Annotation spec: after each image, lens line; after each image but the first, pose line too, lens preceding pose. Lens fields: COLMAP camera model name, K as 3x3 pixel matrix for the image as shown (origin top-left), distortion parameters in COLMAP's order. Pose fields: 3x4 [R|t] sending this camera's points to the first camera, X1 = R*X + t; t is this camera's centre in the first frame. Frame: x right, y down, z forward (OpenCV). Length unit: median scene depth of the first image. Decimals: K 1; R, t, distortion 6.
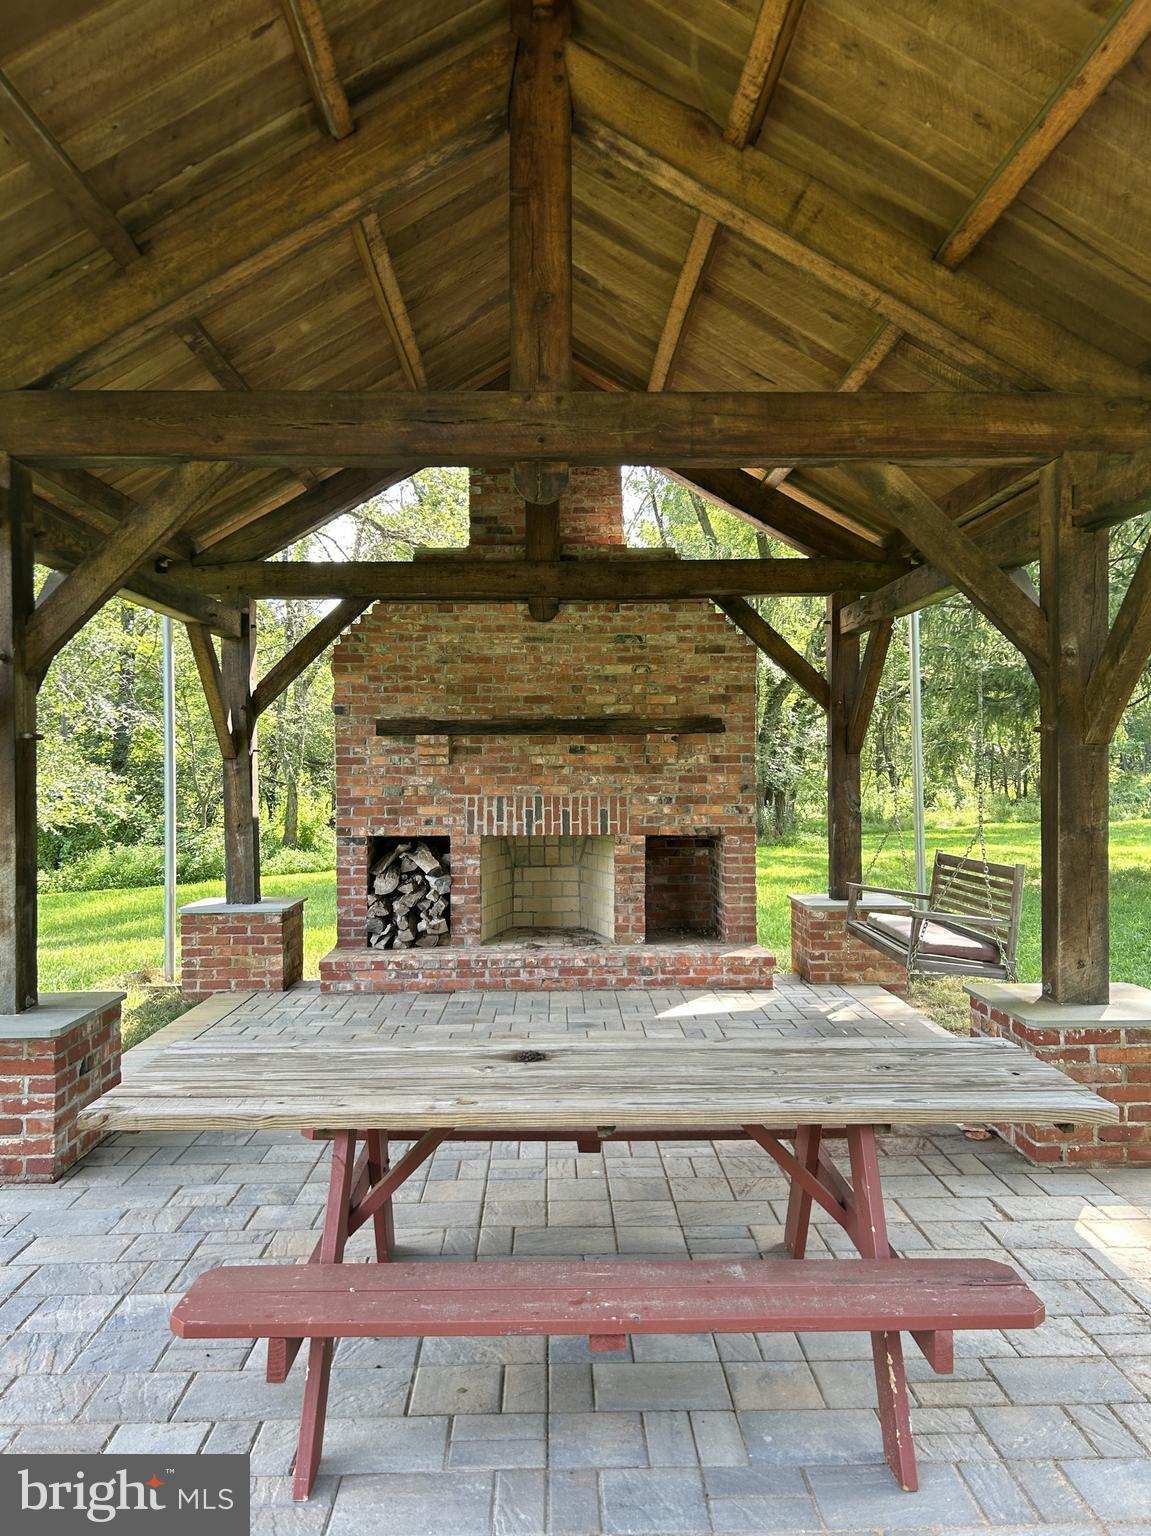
lens RADIAL K [[1152.8, 0, 580.9], [0, 1152.8, 771.9], [0, 0, 1]] dist [0.153250, -0.306007]
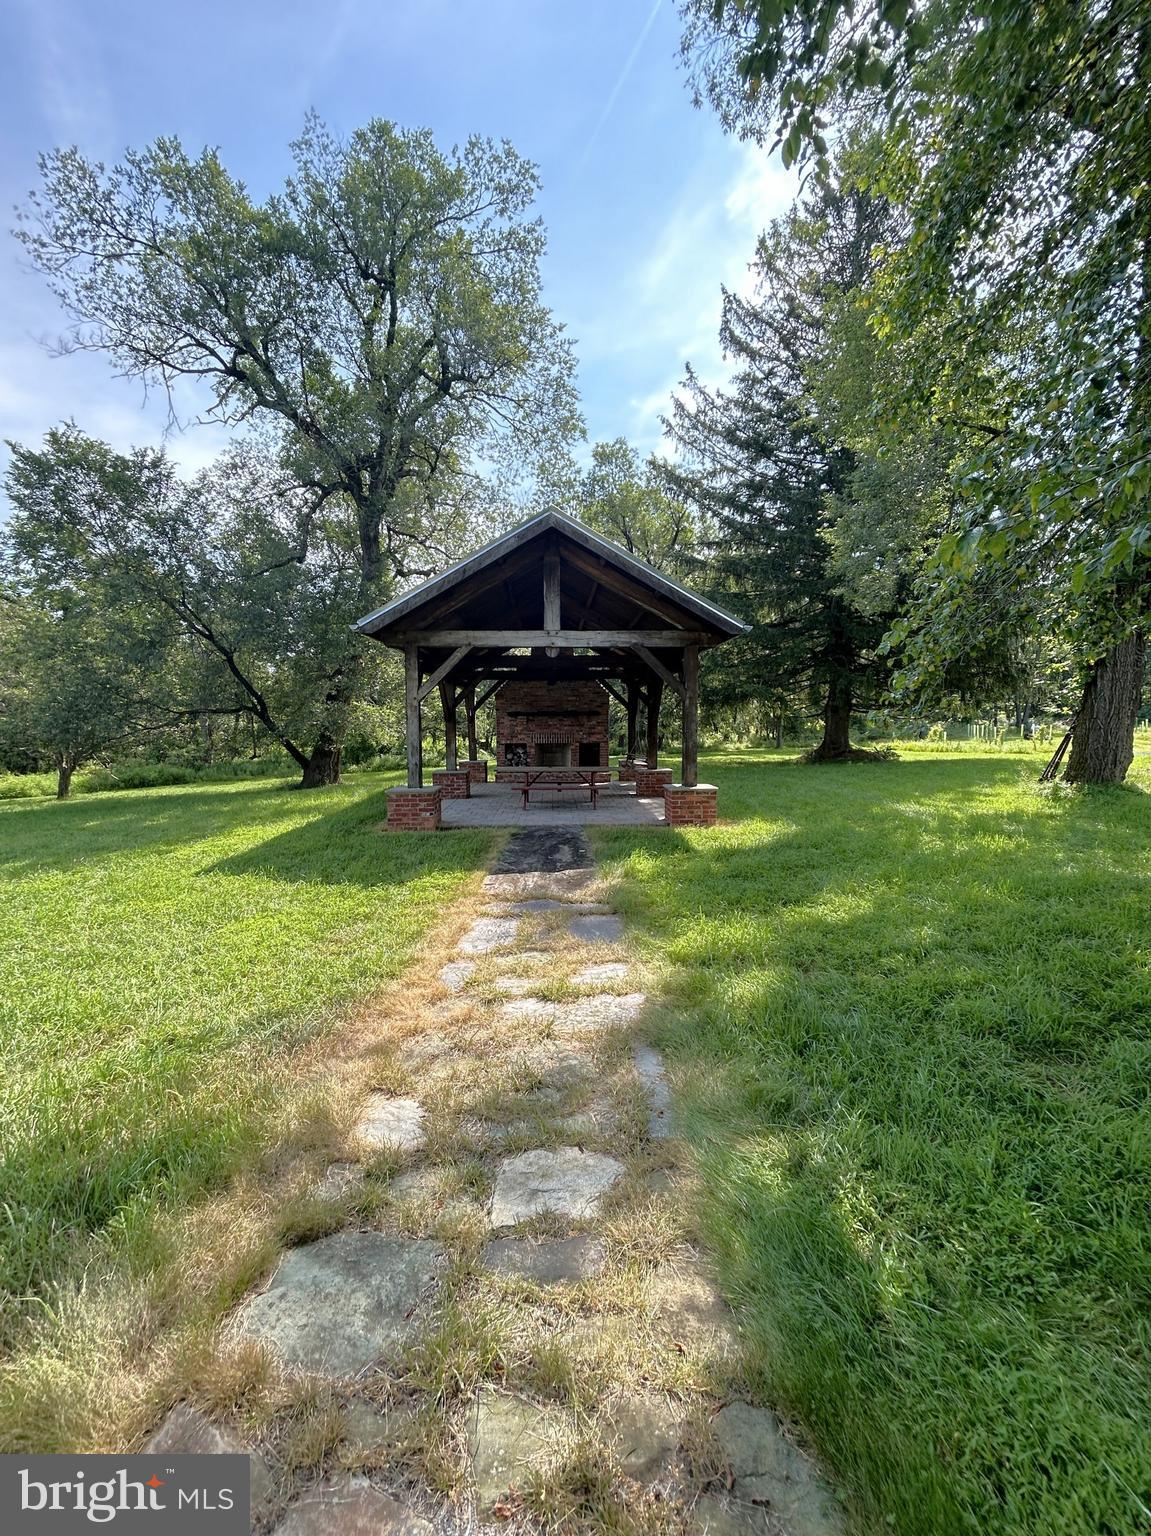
lens RADIAL K [[630.4, 0, 575.5], [0, 630.4, 768.0], [0, 0, 1]] dist [-0.002193, -0.000304]
pose [[0.999973, -0.000492, 0.007361, 0.028649], [-0.000007, 0.997705, 0.067708, -0.002780], [-0.007377, -0.067706, 0.997678, -1.040602]]
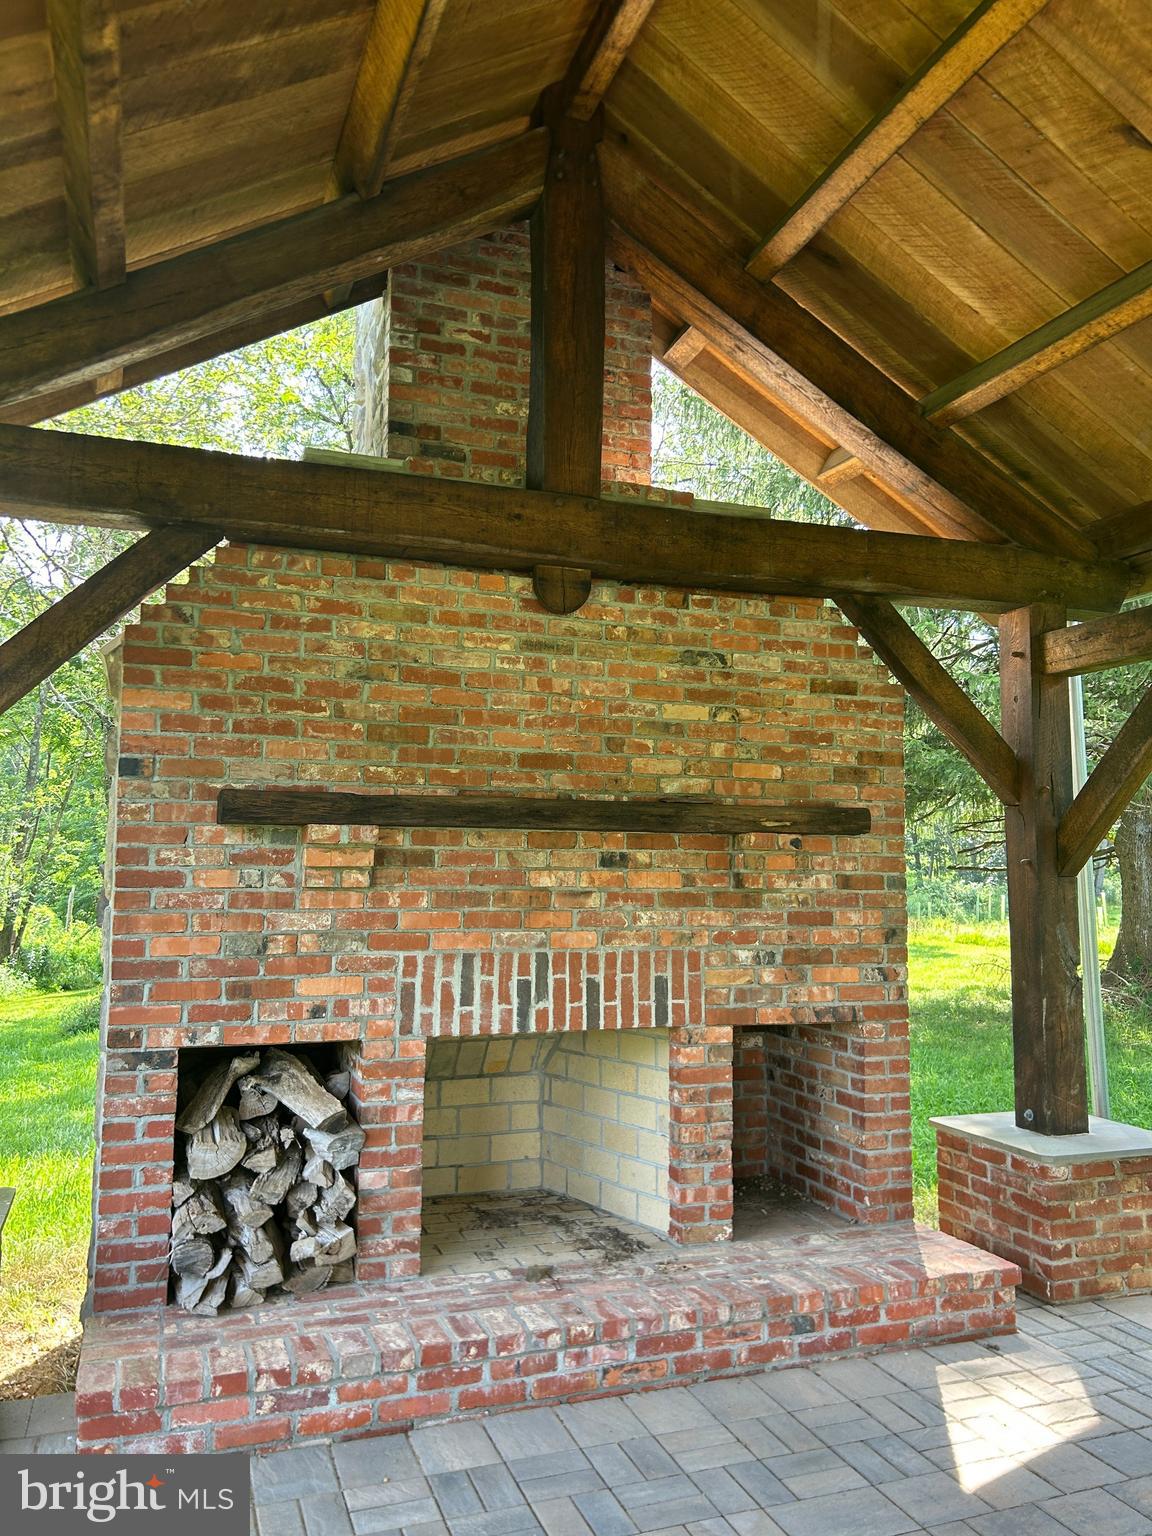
lens RADIAL K [[1144.4, 0, 578.3], [0, 1144.4, 761.4], [0, 0, 1]] dist [0.103484, -0.161372]
pose [[0.948355, 0.043063, 0.314273, -0.183425], [-0.009612, 0.994189, -0.107222, -0.008199], [-0.317064, 0.098664, 0.943258, 0.514885]]
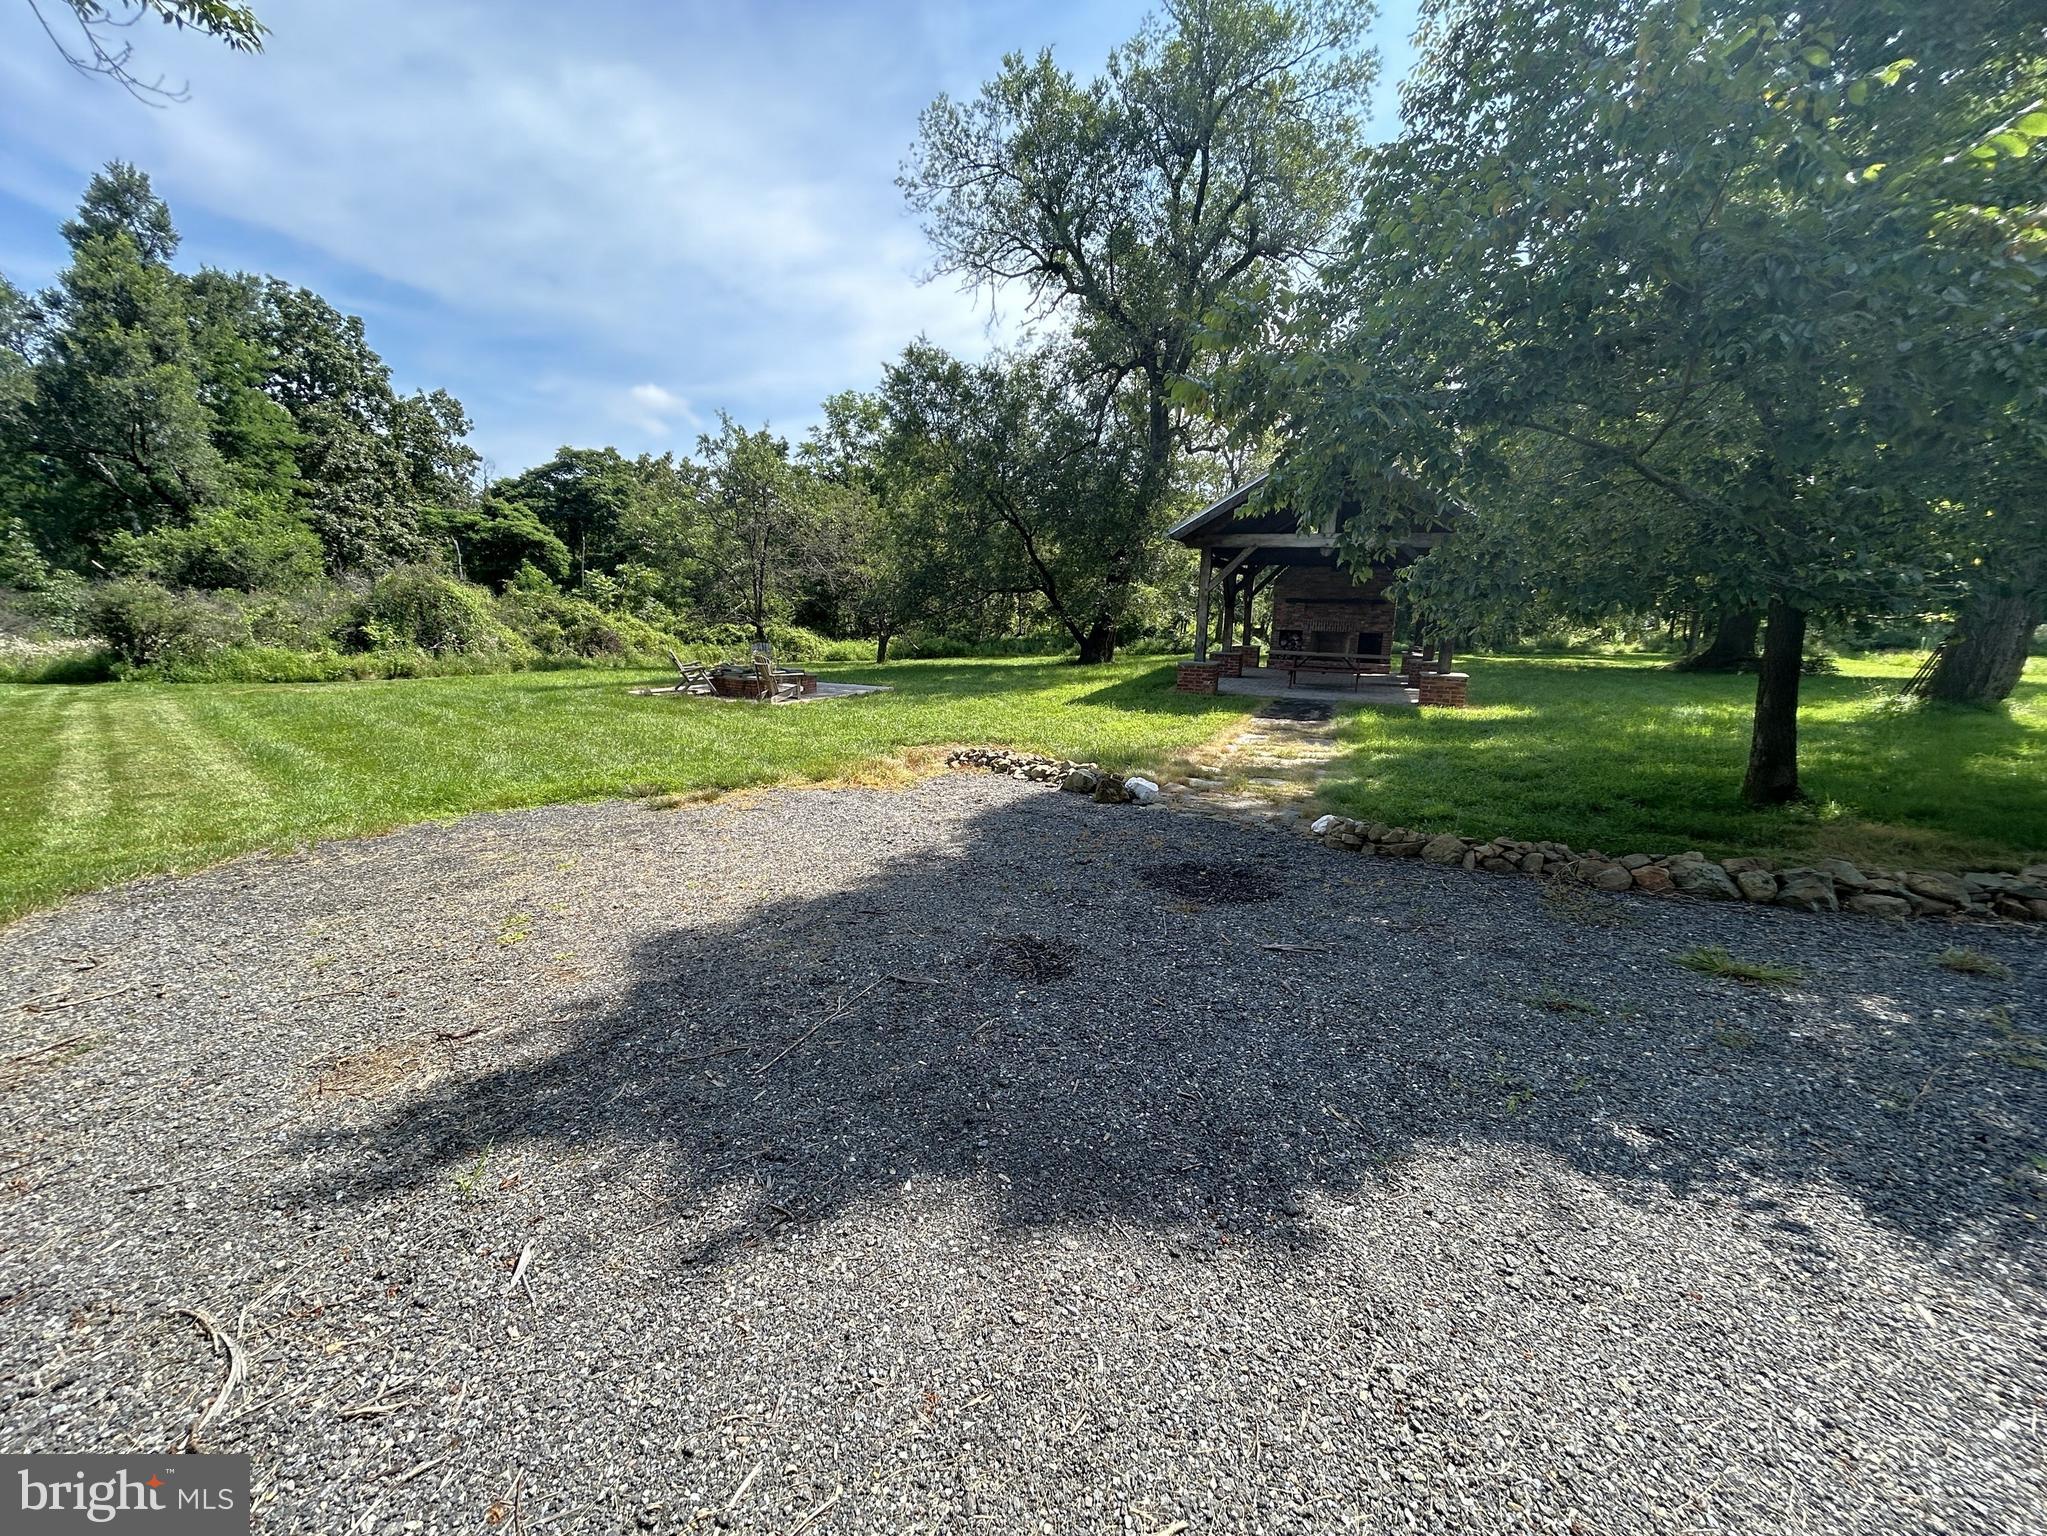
lens RADIAL K [[806.8, 0, 1033.0], [0, 806.8, 765.6], [0, 0, 1]] dist [-0.002387, -0.000086]
pose [[0.918001, 0.104461, -0.382574, 0.127439], [-0.027518, 0.979139, 0.201321, -0.017455], [0.395623, -0.174285, 0.901724, -1.762705]]
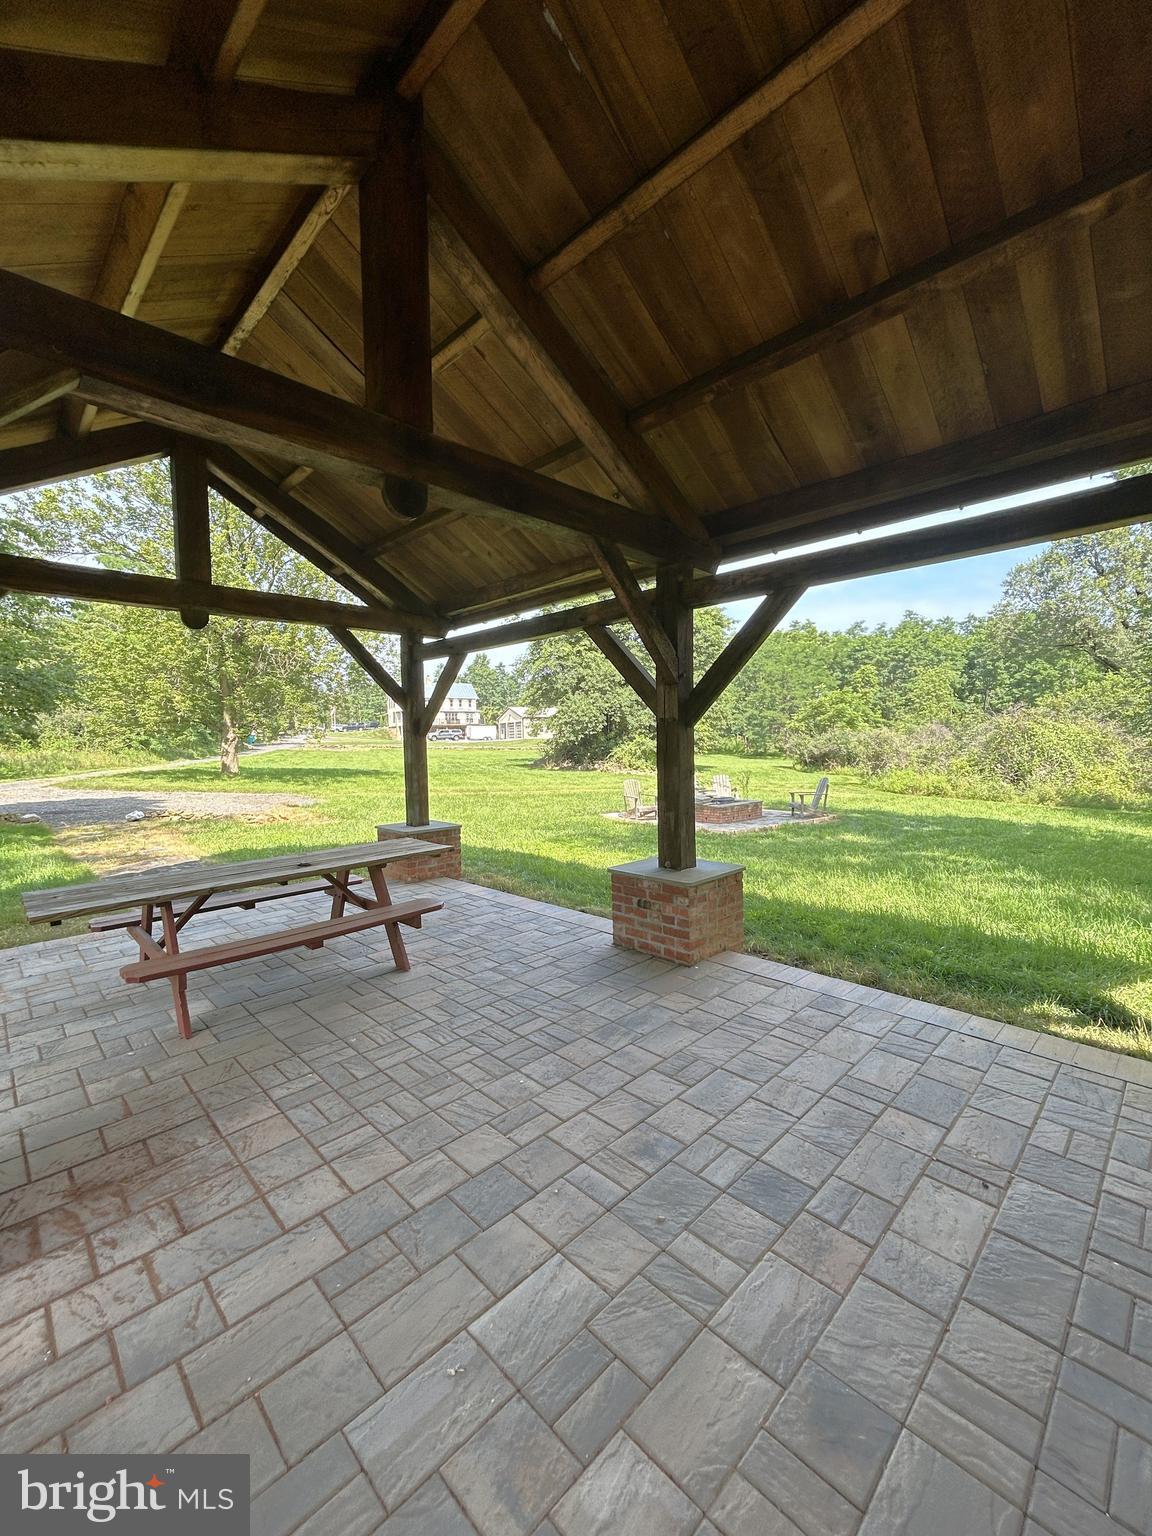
lens RADIAL K [[613.1, 0, 576.6], [0, 613.1, 765.7], [0, 0, 1]] dist [-0.002436, -0.000405]
pose [[-0.727036, 0.045594, -0.685084, 0.154006], [0.016371, 0.998660, 0.049089, -0.004387], [0.686404, 0.024474, -0.726808, 0.877875]]
